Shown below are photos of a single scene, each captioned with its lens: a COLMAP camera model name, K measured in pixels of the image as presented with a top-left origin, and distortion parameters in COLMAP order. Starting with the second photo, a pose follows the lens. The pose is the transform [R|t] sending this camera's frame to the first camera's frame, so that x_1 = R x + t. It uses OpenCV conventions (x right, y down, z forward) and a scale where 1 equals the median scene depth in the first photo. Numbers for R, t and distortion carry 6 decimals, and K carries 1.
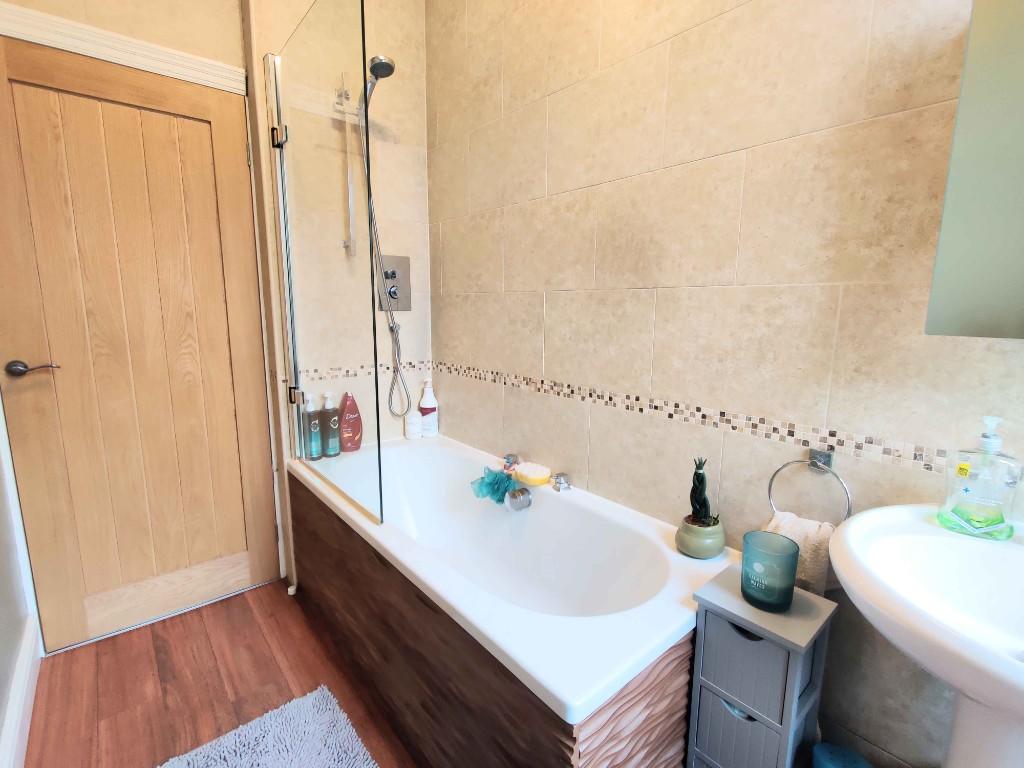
lens RADIAL K [[474.3, 0, 511.6], [0, 474.3, 384.2], [0, 0, 1]] dist [-0.001119, -0.003432]
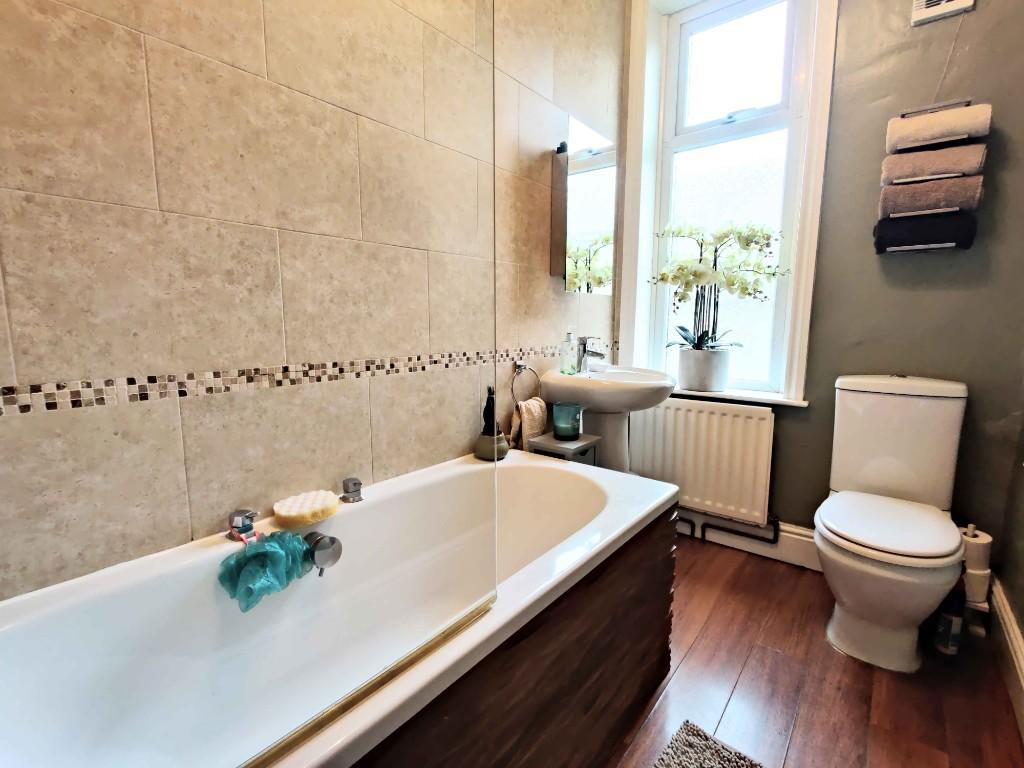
lens RADIAL K [[474.3, 0, 511.2], [0, 474.3, 382.7], [0, 0, 1]] dist [-0.001119, -0.003432]
pose [[-0.191420, -0.139422, 0.971555, -0.728870], [0.153610, 0.973406, 0.169953, -0.057653], [-0.969413, 0.181773, -0.164913, 0.934214]]
